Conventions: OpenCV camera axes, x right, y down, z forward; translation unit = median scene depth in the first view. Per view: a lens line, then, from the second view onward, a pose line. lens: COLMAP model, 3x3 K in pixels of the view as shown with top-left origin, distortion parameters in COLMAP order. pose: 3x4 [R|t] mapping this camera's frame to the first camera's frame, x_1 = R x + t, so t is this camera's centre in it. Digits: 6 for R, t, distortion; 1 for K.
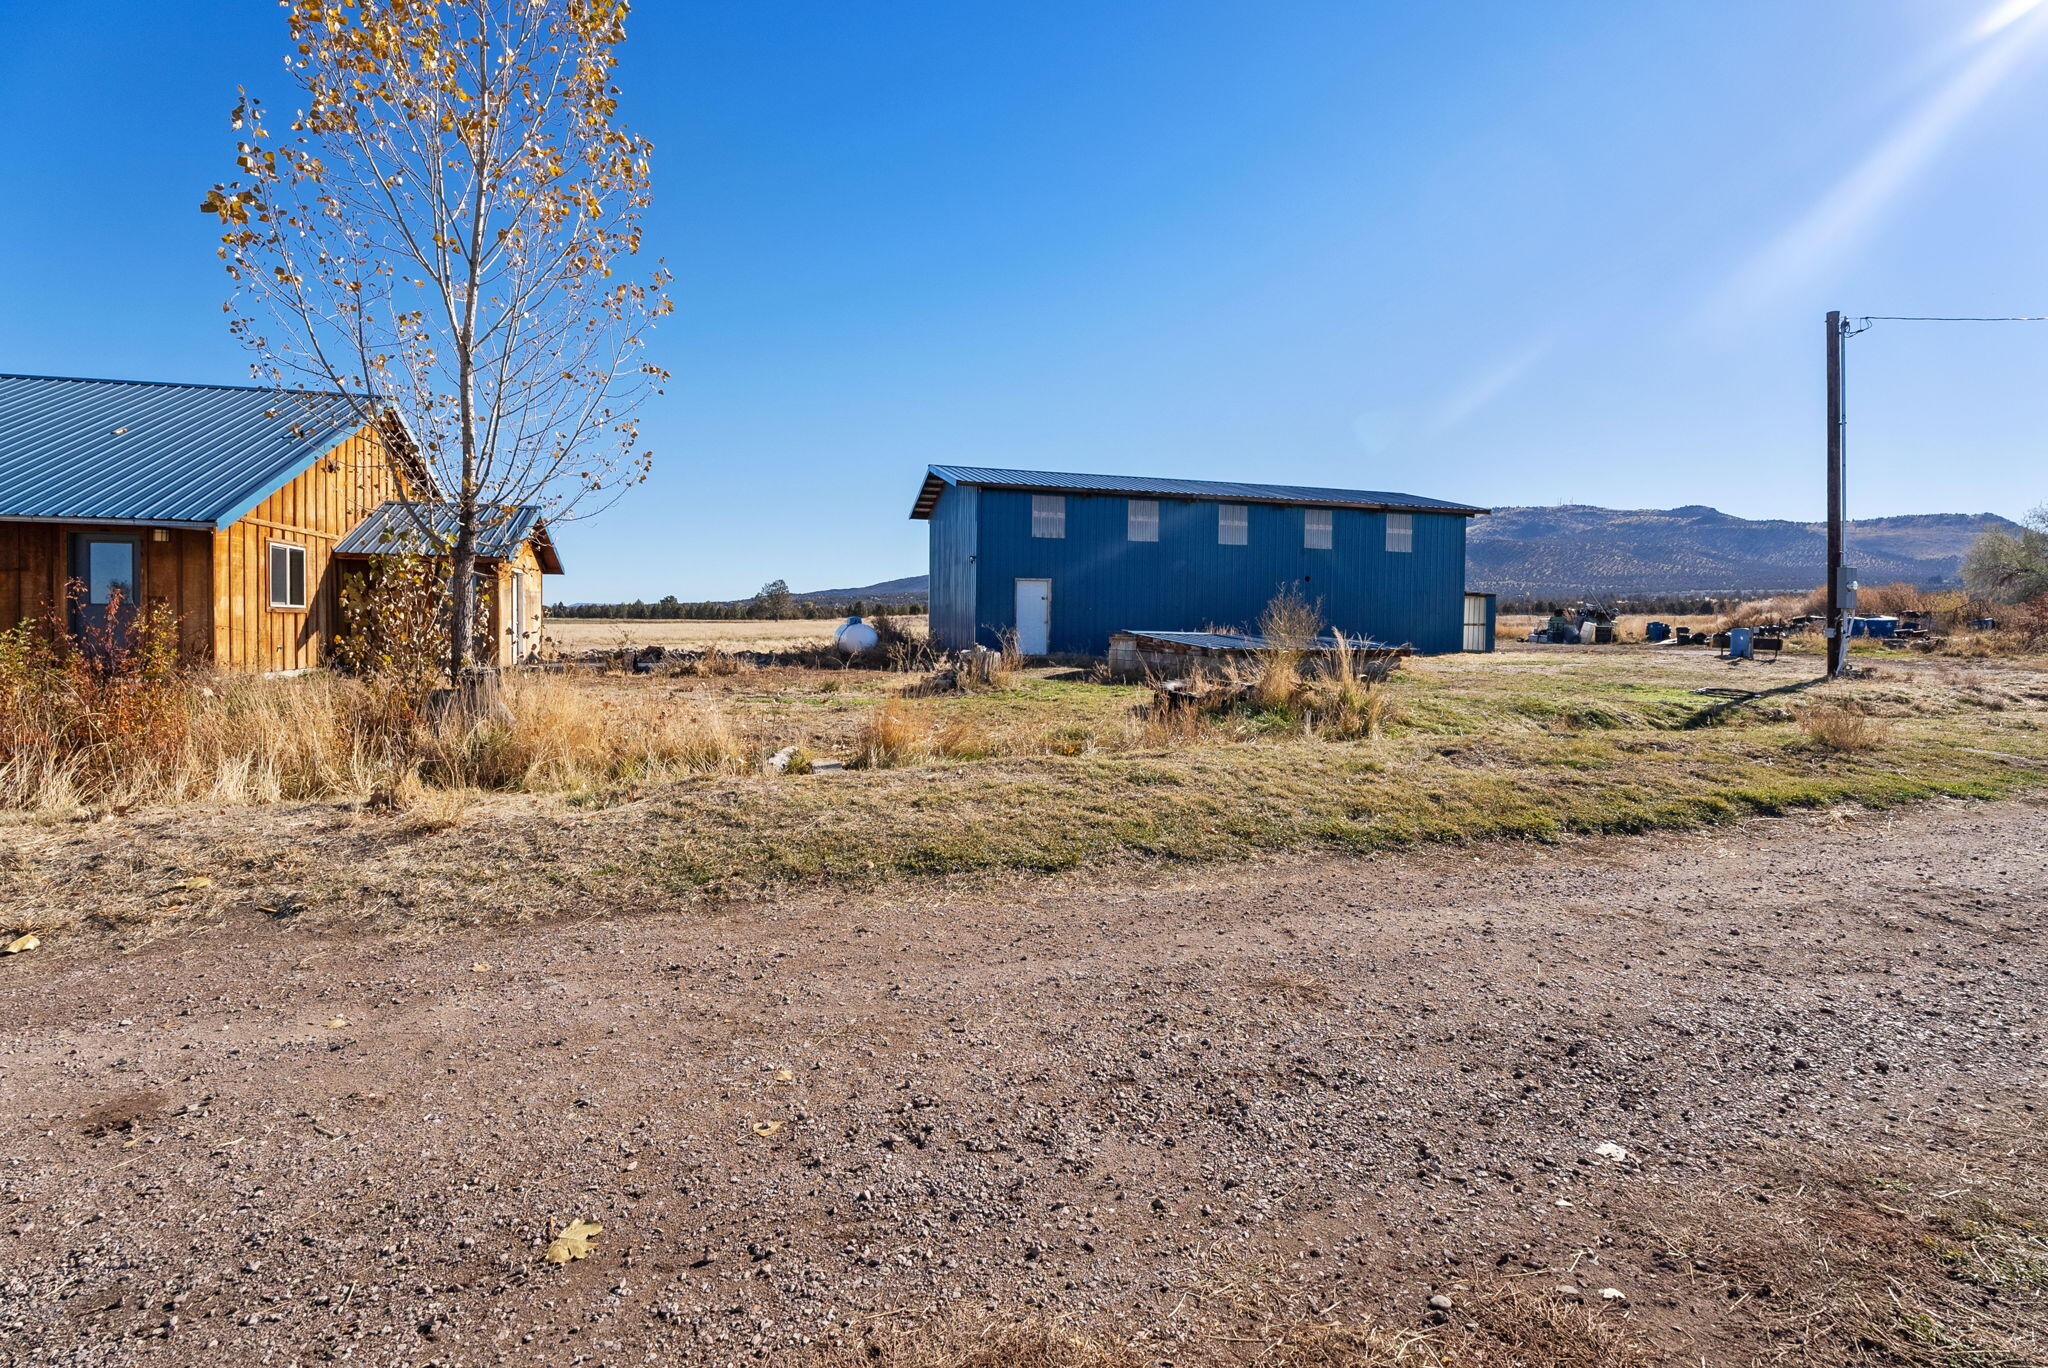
lens RADIAL K [[936.9, 0, 1026.4], [0, 936.9, 674.7], [0, 0, 1]] dist [-0.000488, 0.000011]
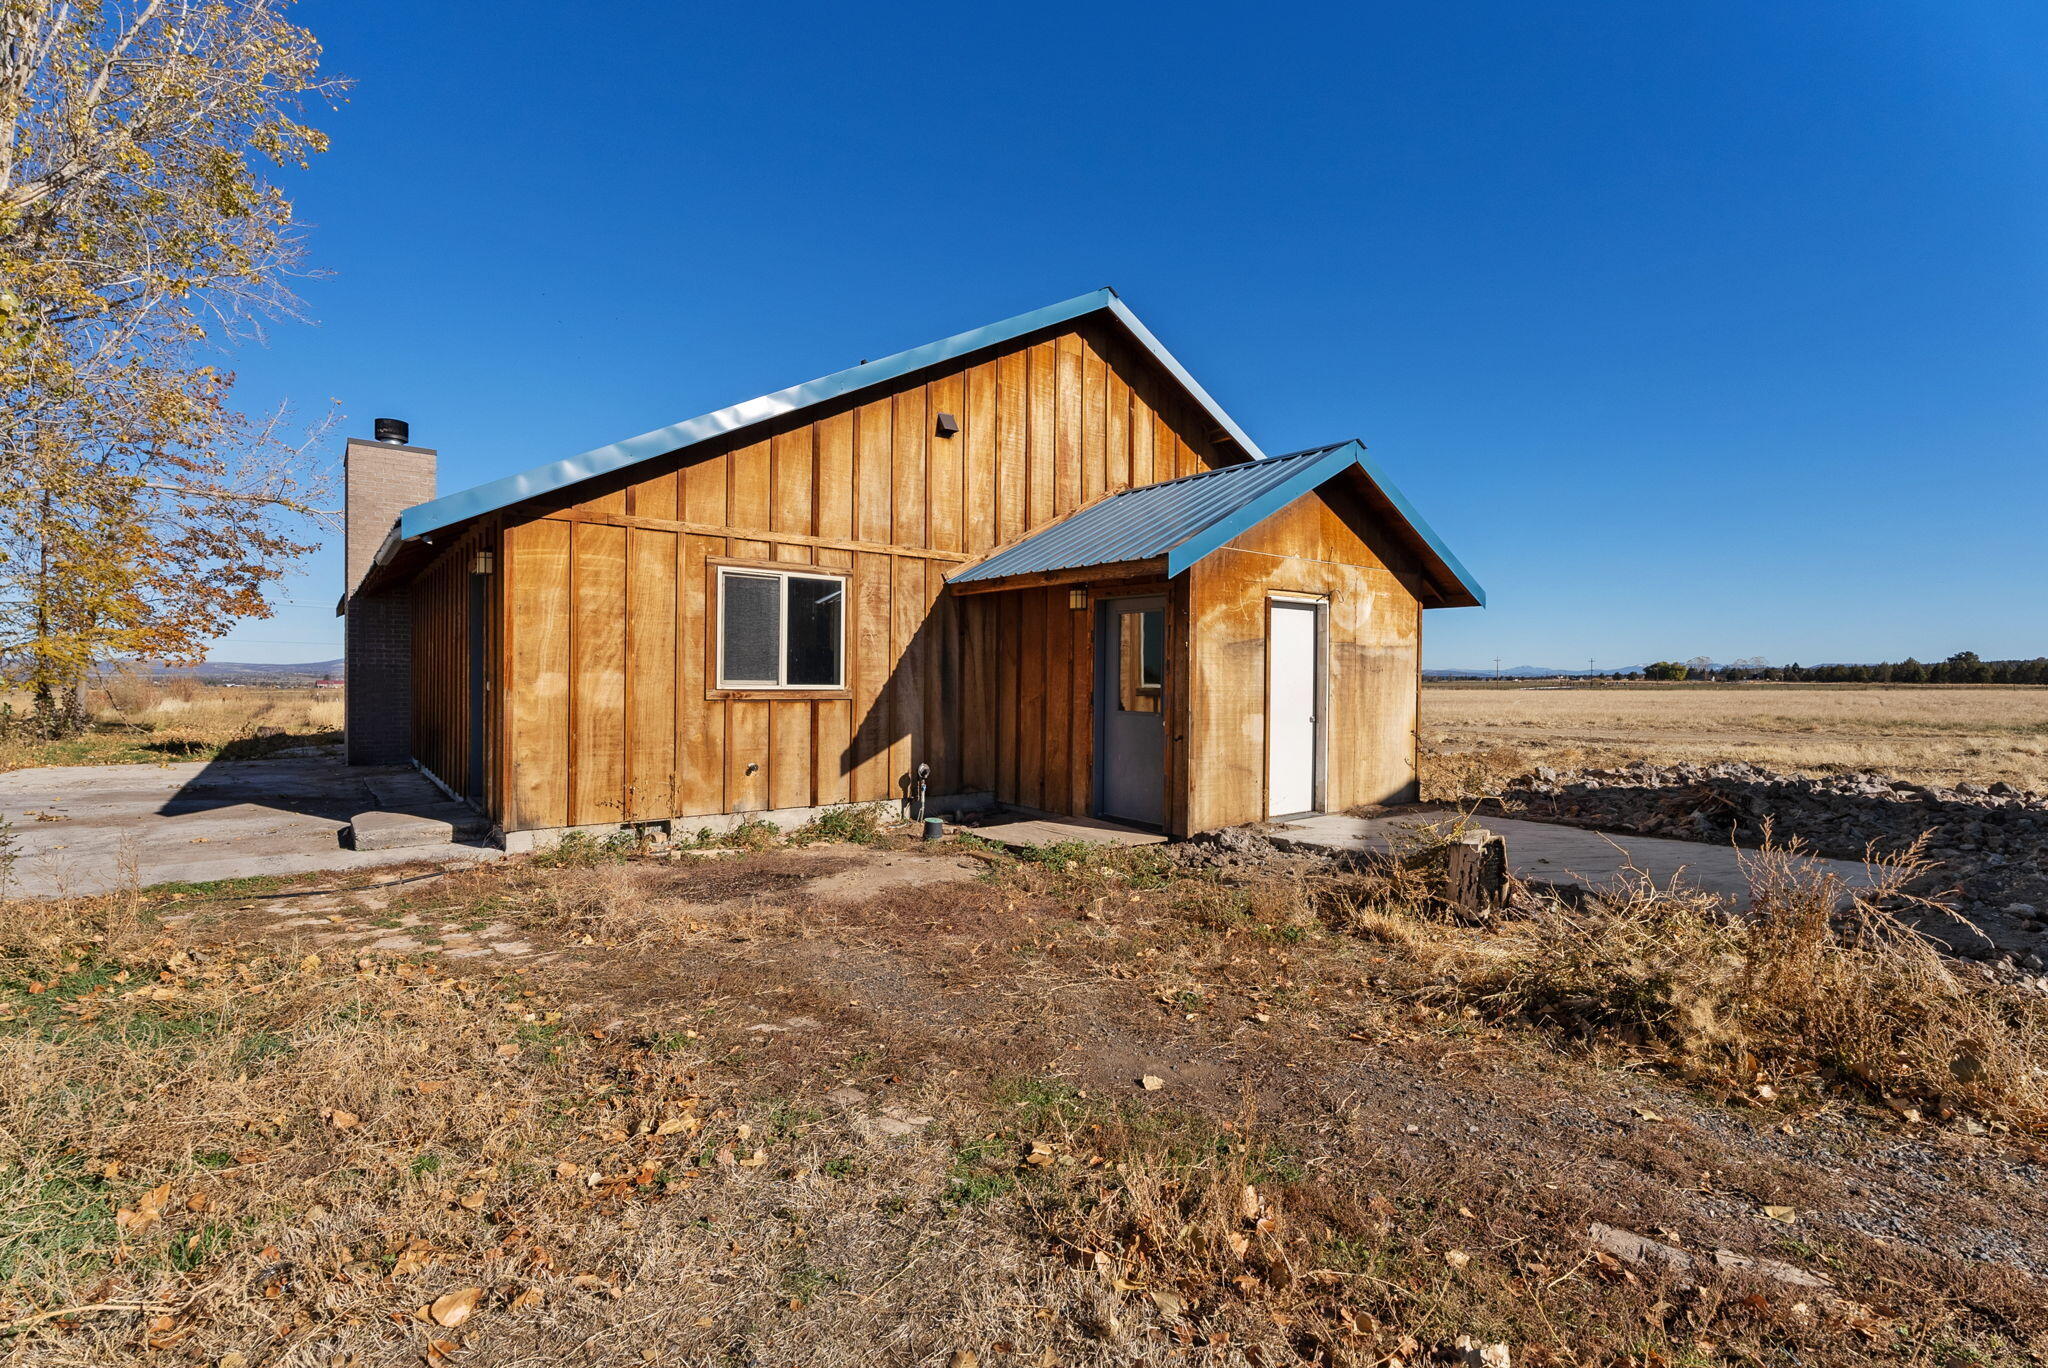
lens RADIAL K [[936.9, 0, 1026.4], [0, 936.9, 674.7], [0, 0, 1]] dist [-0.000488, 0.000011]
pose [[0.404123, -0.013567, -0.914604, -0.160572], [-0.049624, 0.998092, -0.036732, -0.042949], [0.913357, 0.060231, 0.402679, 0.576288]]
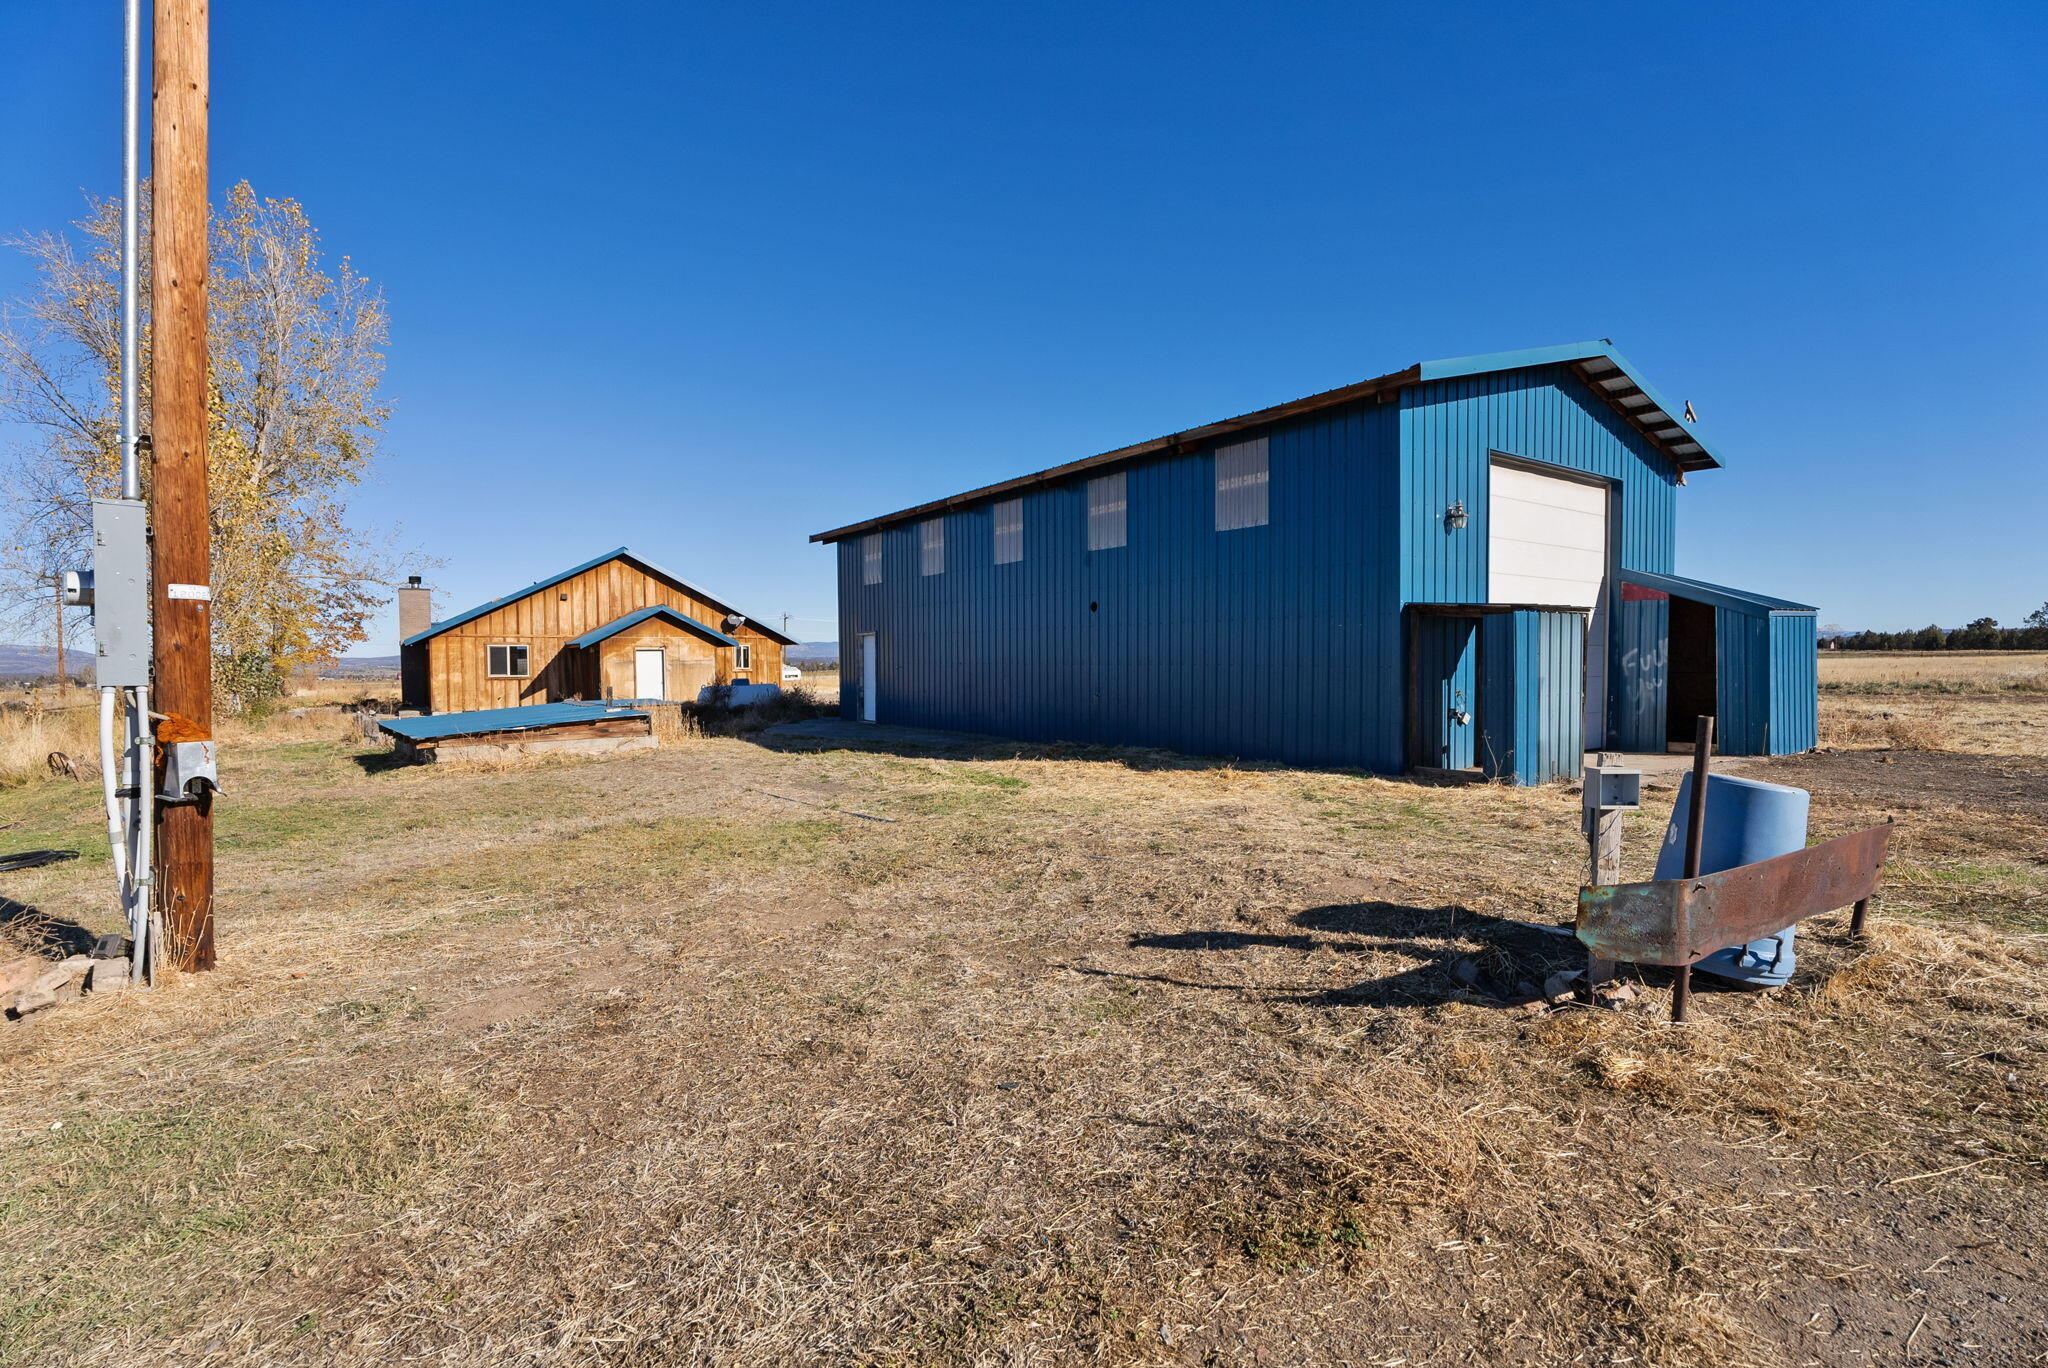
lens RADIAL K [[997.0, 0, 1024.0], [0, 997.0, 684.0], [0, 0, 1]] dist [-0.002804, -0.000484]
pose [[0.323296, 0.007289, -0.946270, 0.945282], [-0.035698, 0.999352, -0.004499, -0.054057], [0.945624, 0.035234, 0.323347, 0.845794]]
